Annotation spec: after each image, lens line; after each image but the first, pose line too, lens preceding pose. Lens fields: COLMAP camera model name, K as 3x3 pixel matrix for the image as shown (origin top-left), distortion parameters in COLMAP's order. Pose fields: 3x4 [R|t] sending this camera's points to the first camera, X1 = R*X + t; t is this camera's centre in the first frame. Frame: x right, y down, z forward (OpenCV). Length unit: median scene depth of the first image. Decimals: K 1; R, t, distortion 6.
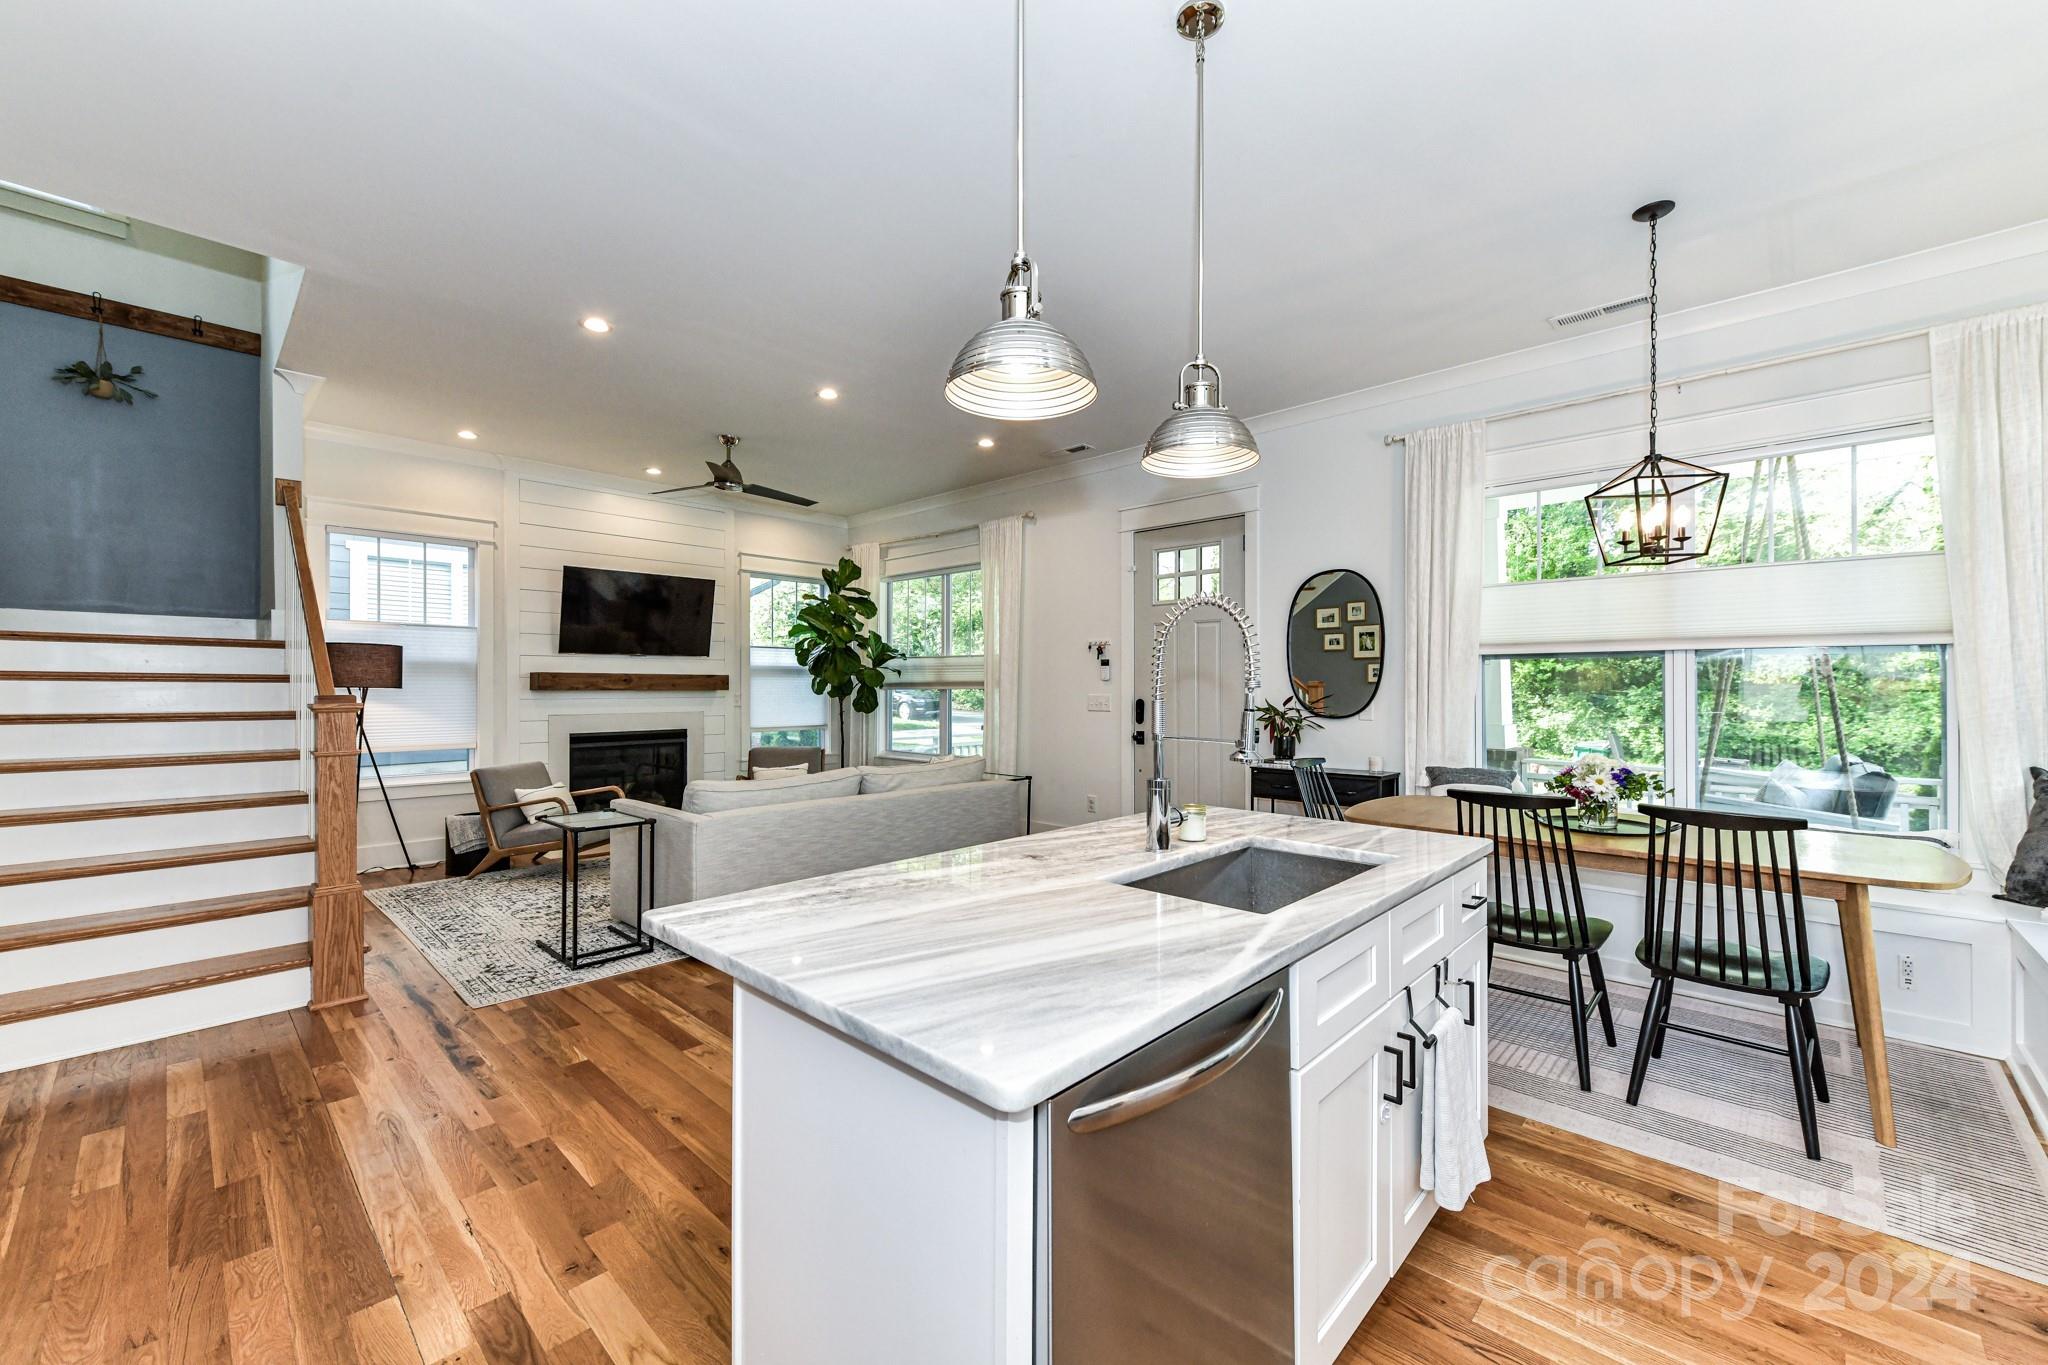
lens RADIAL K [[820.6, 0, 1038.2], [0, 820.6, 683.3], [0, 0, 1]] dist [0.002656, -0.000082]
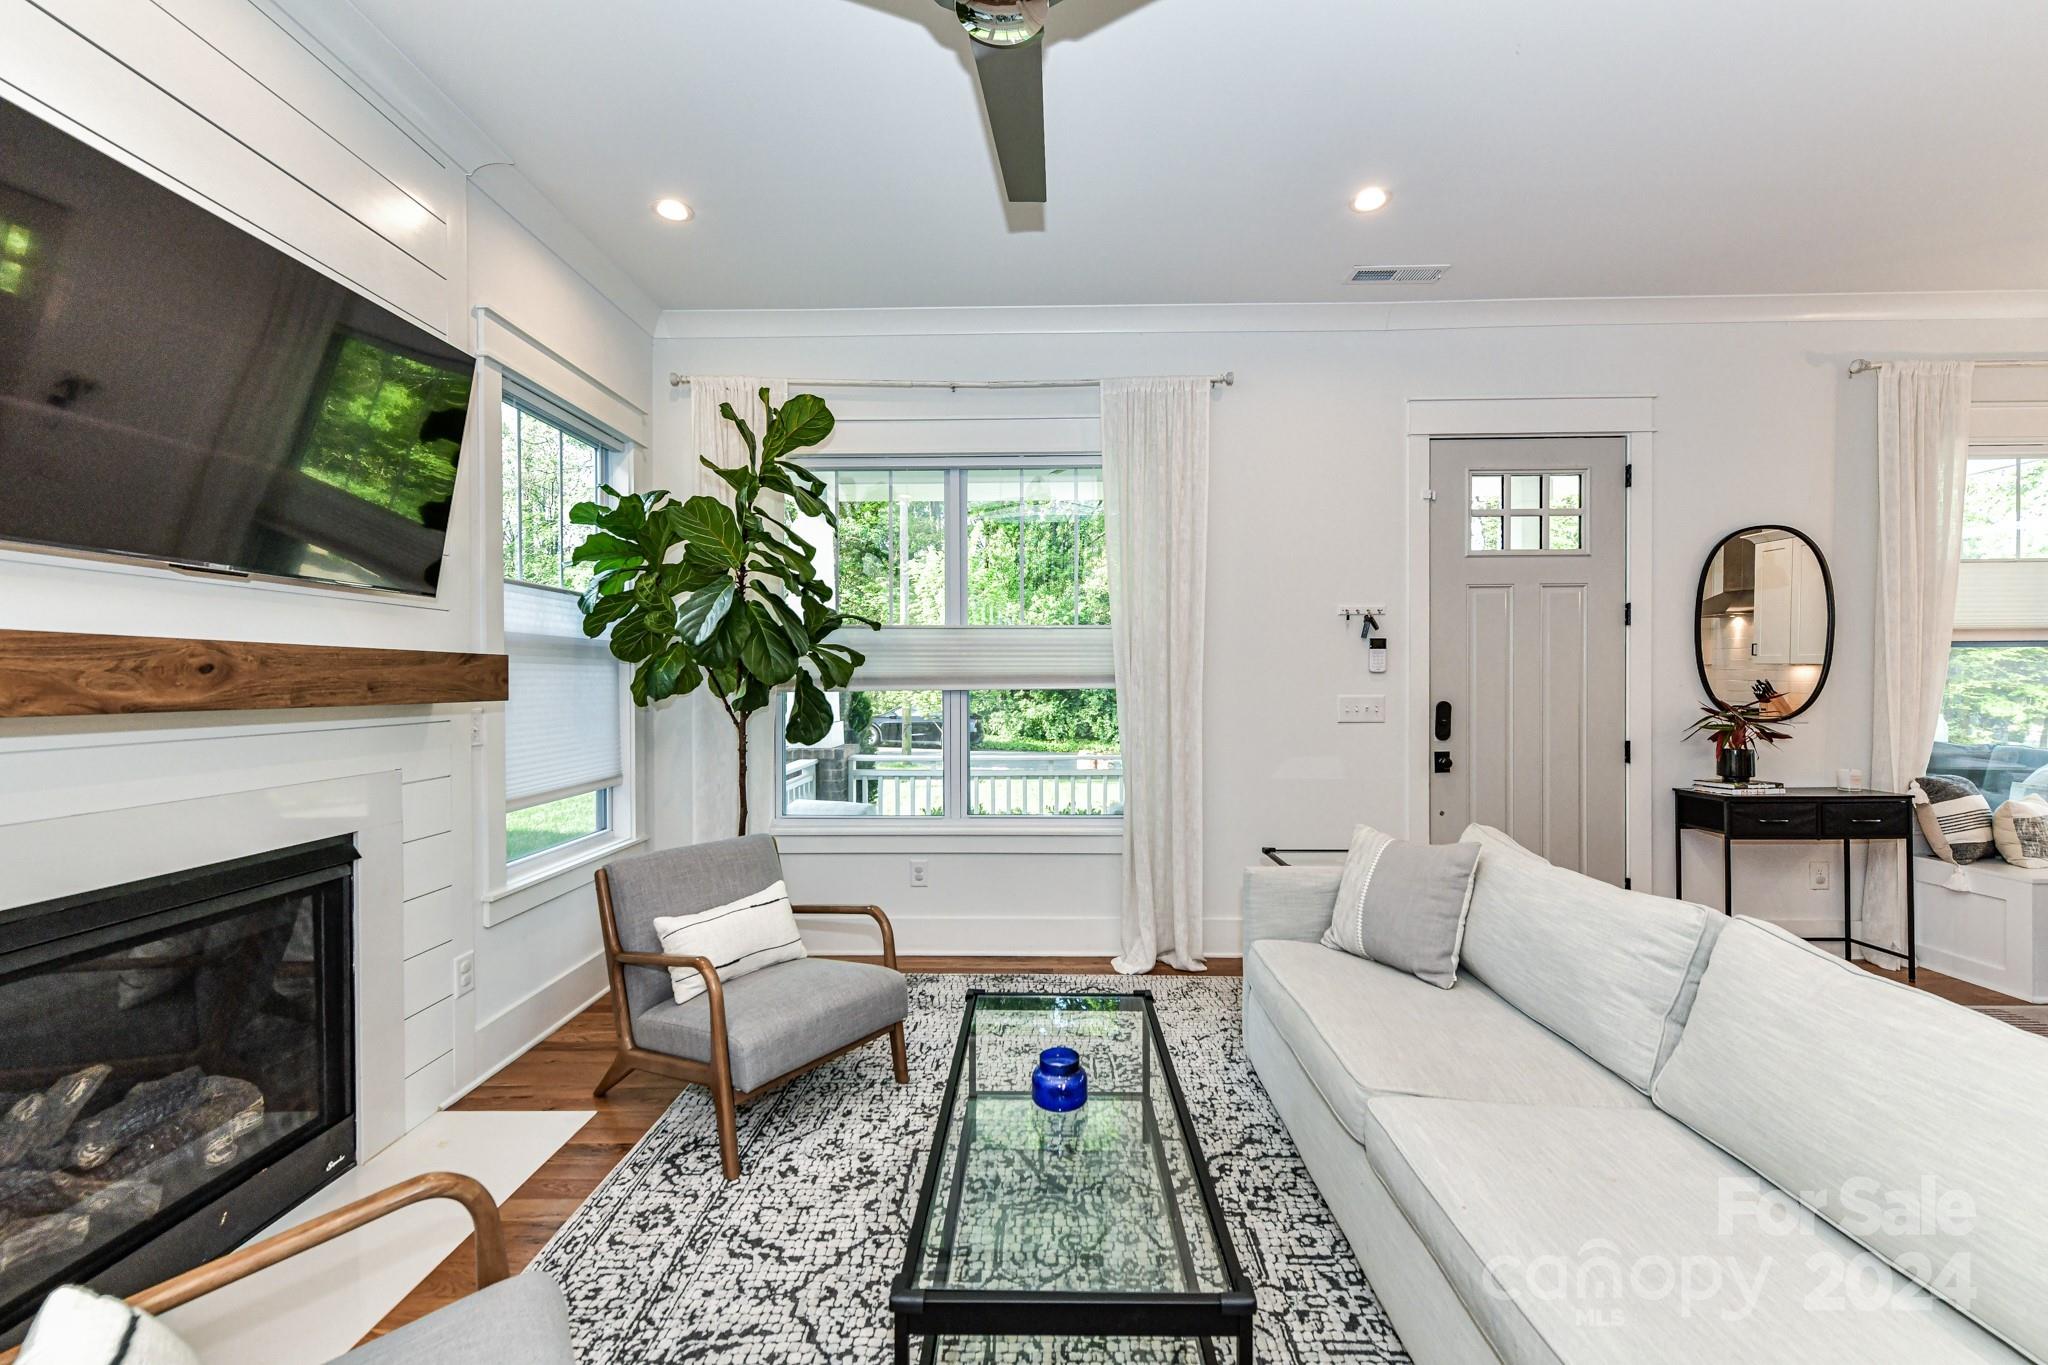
lens RADIAL K [[815.5, 0, 1024.0], [0, 815.5, 682.5], [0, 0, 1]] dist [0.001473, -0.000319]
pose [[0.743504, -0.006560, 0.668700, -0.464601], [0.003873, 0.999977, 0.005504, -0.000255], [-0.668721, -0.001502, 0.743512, 0.641885]]
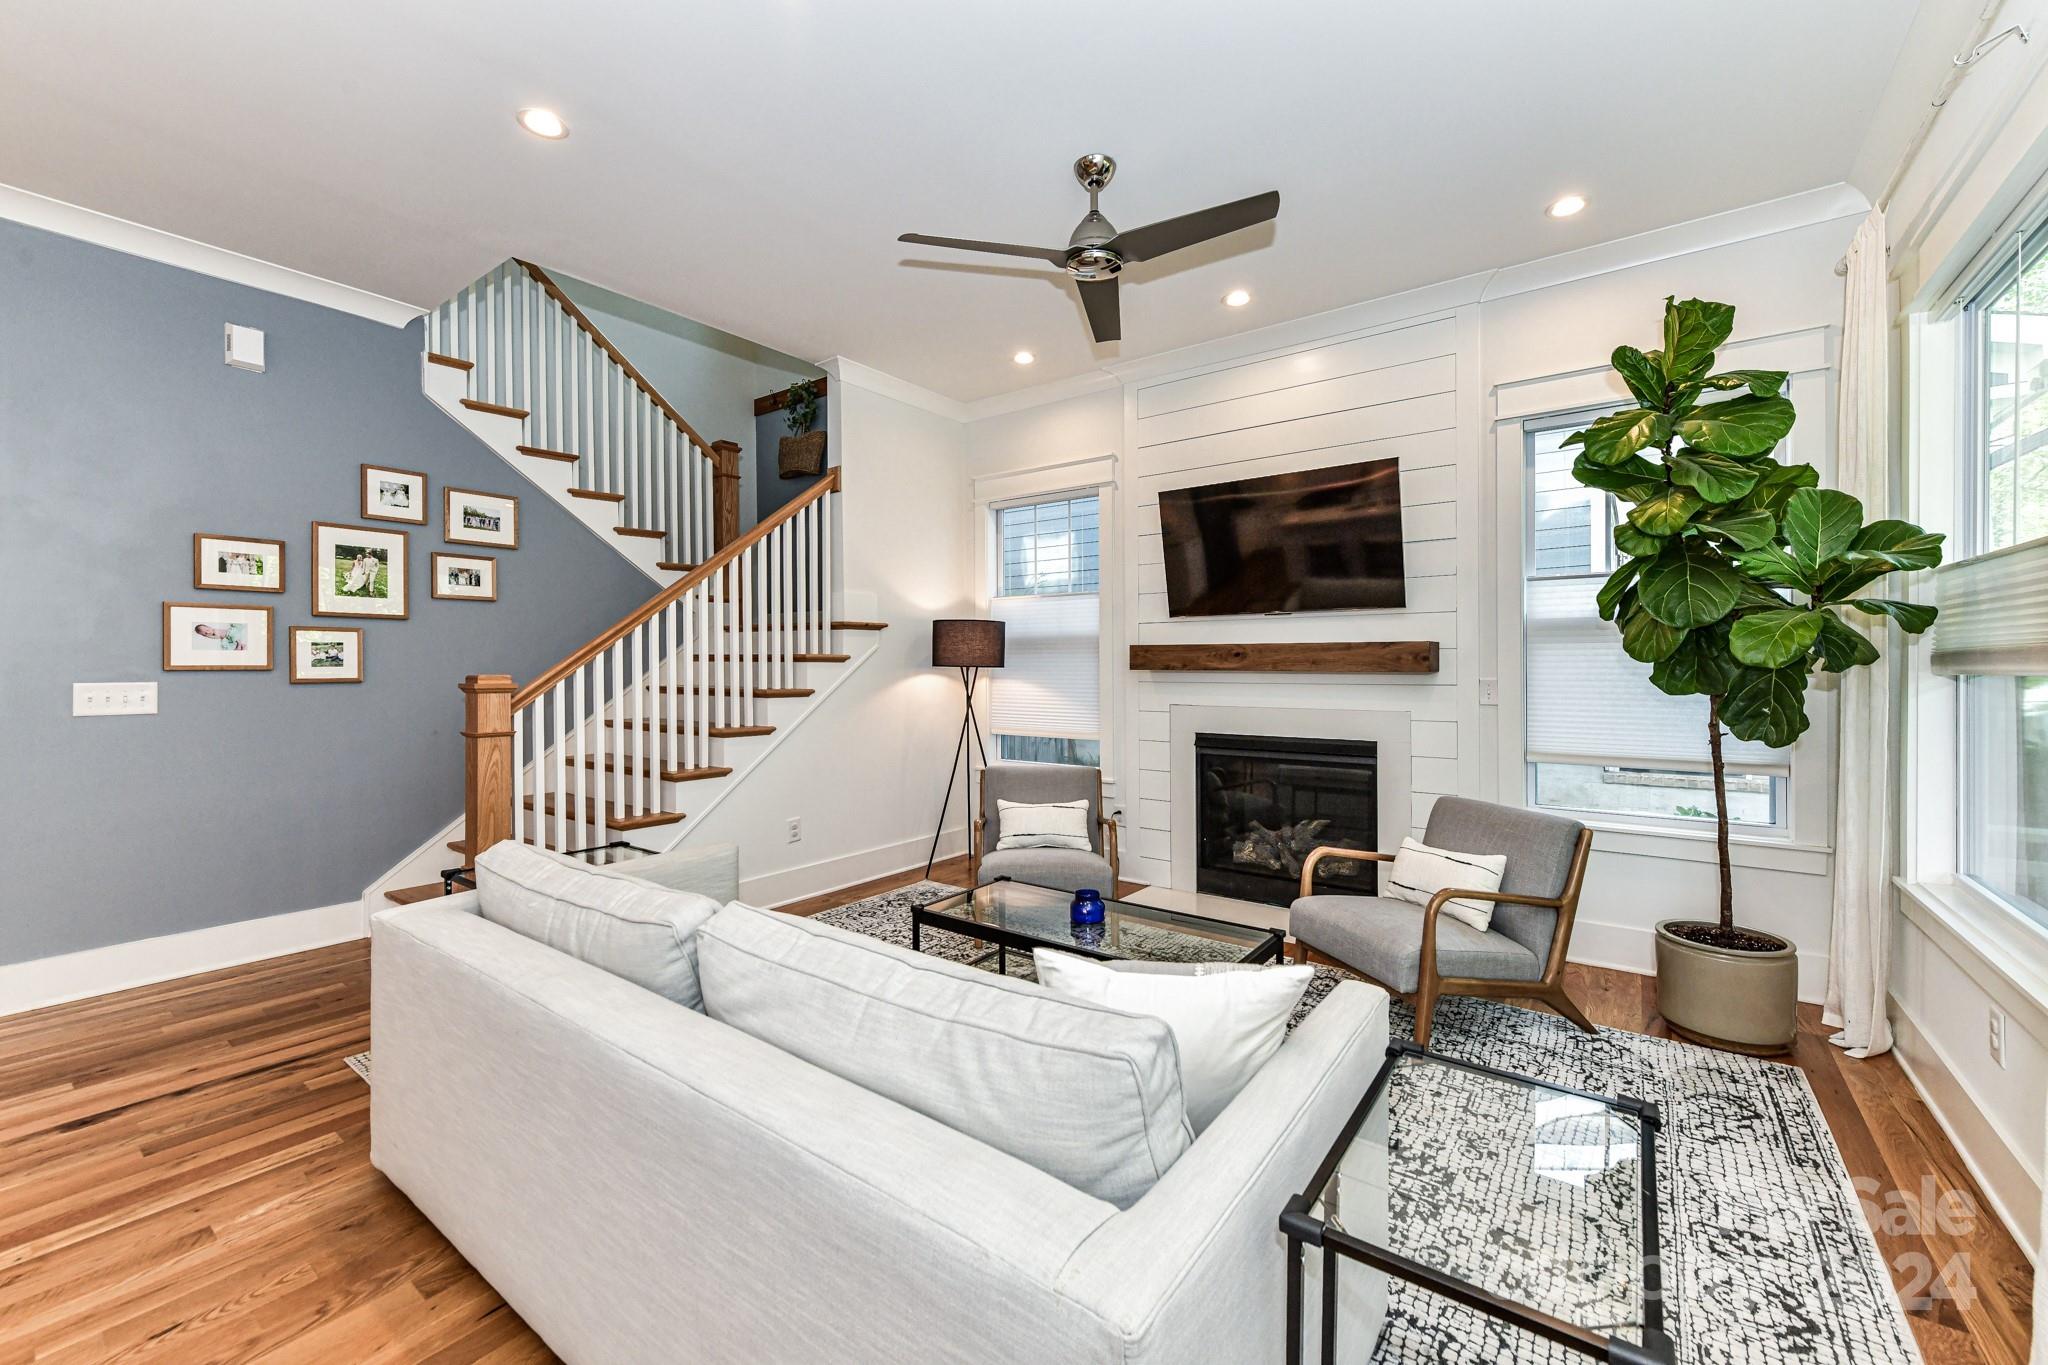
lens RADIAL K [[809.7, 0, 1022.2], [0, 809.7, 664.9], [0, 0, 1]] dist [-0.001881, -0.000049]
pose [[0.108056, 0.000362, -0.994145, 0.087688], [0.004505, 0.999989, 0.000854, 0.002519], [0.994135, -0.004571, 0.108053, 0.738628]]
